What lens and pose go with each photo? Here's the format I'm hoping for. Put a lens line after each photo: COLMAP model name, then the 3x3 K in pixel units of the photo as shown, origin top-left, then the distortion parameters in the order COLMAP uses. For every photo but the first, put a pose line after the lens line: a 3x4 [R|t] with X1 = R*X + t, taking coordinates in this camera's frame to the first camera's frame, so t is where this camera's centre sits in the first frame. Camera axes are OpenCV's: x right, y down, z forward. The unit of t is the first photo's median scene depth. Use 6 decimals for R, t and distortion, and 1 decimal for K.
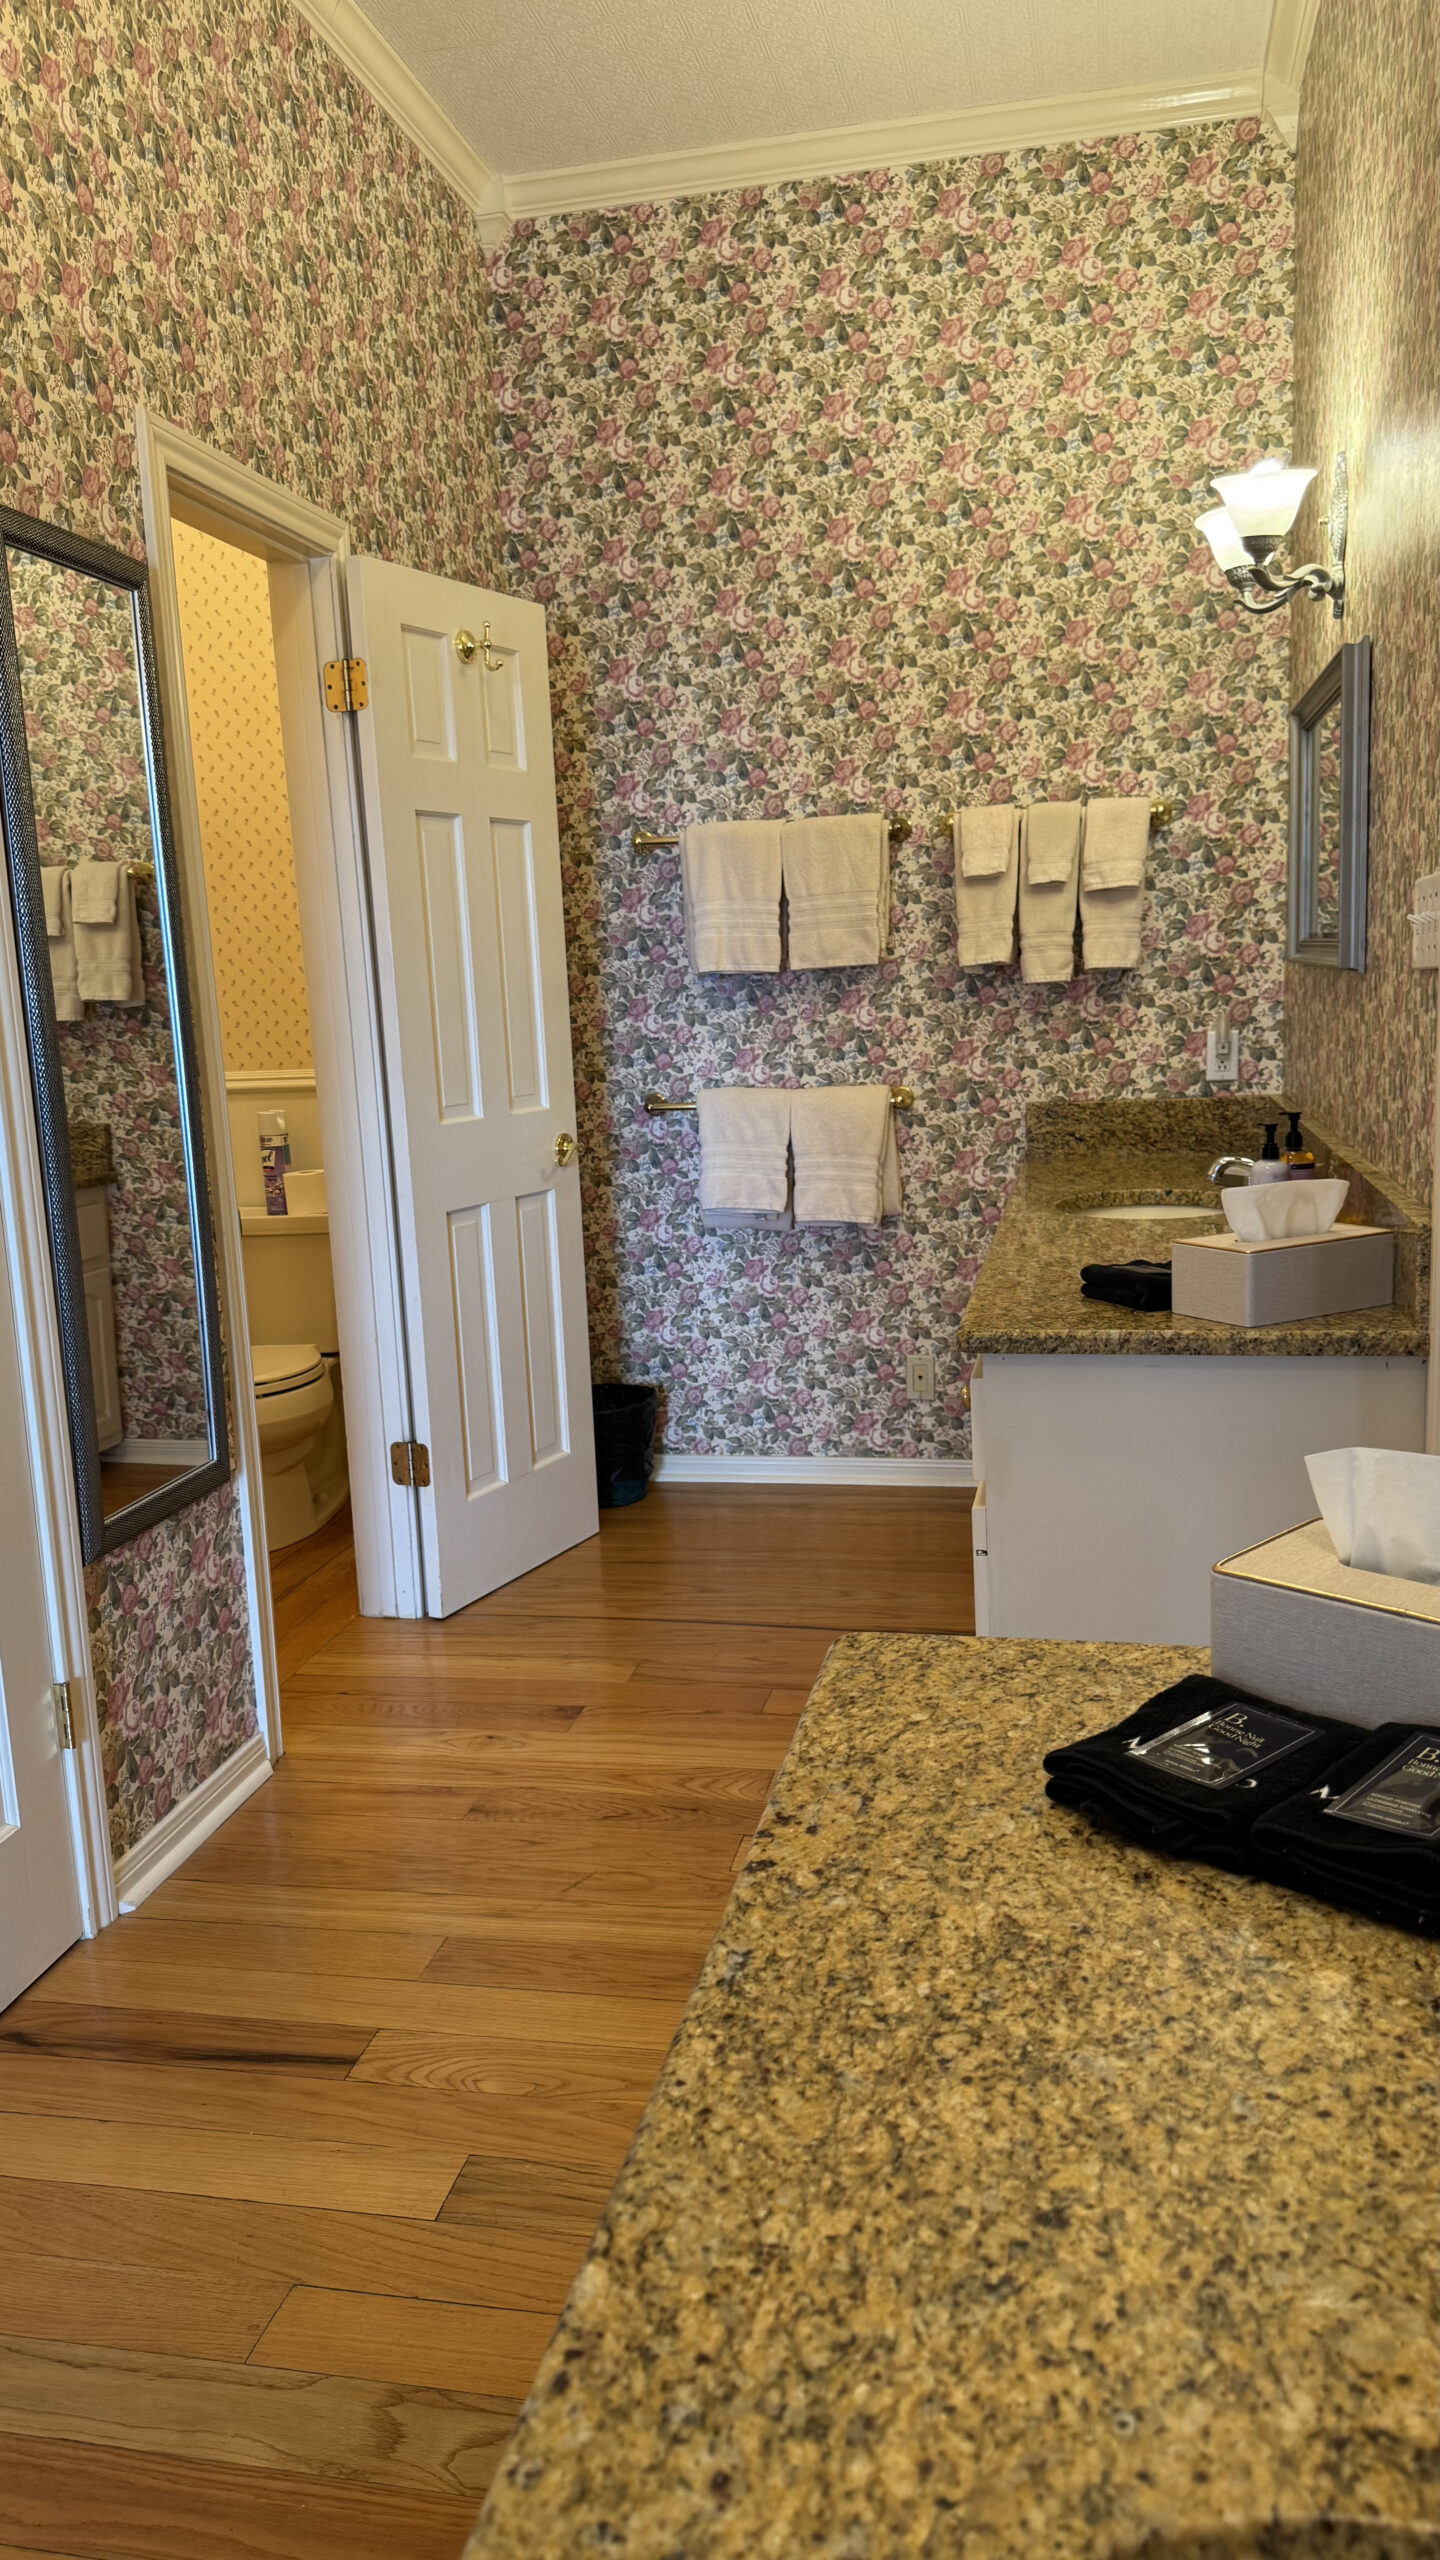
lens RADIAL K [[1787.2, 0, 720.0], [0, 1787.2, 1280.0], [0, 0, 1]] dist [0.173148, -0.331747]
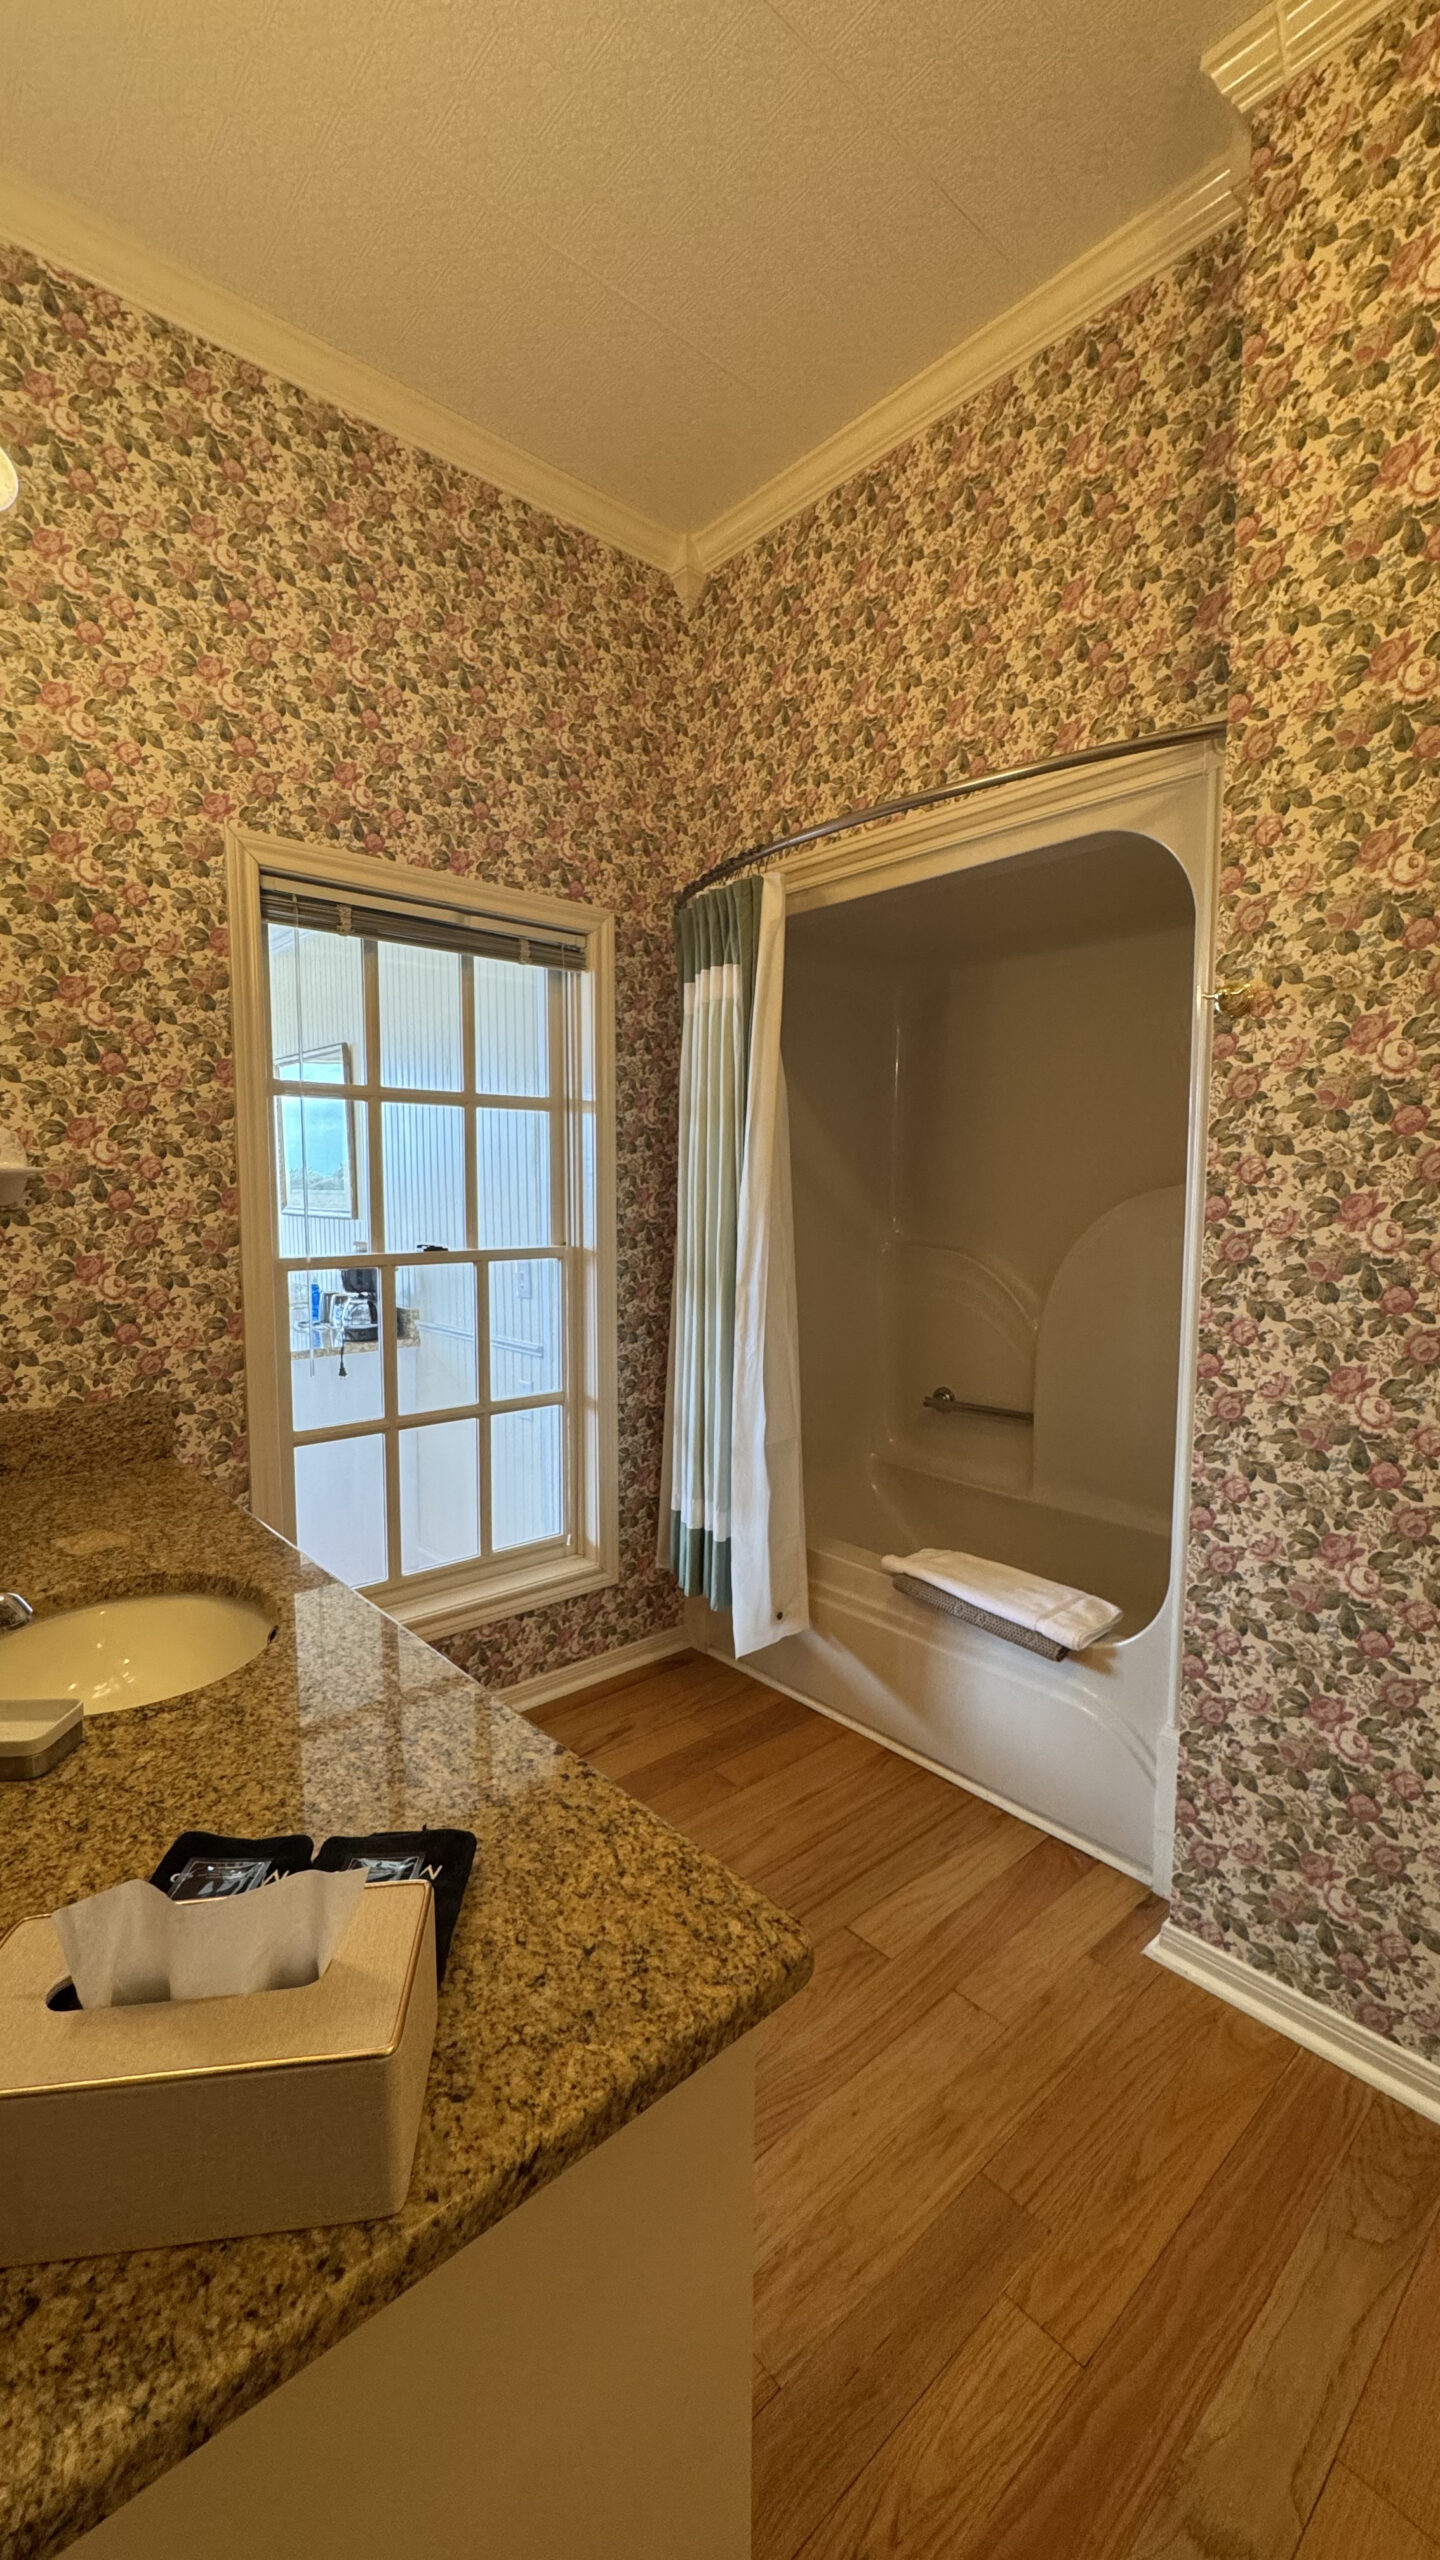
lens RADIAL K [[1022.6, 0, 720.0], [0, 1022.6, 1280.0], [0, 0, 1]] dist [-0.002092, -0.000058]
pose [[-0.589076, 0.124414, -0.798442, 0.591913], [-0.109230, 0.966749, 0.231227, -0.344073], [0.800661, 0.223424, -0.555899, 1.343783]]
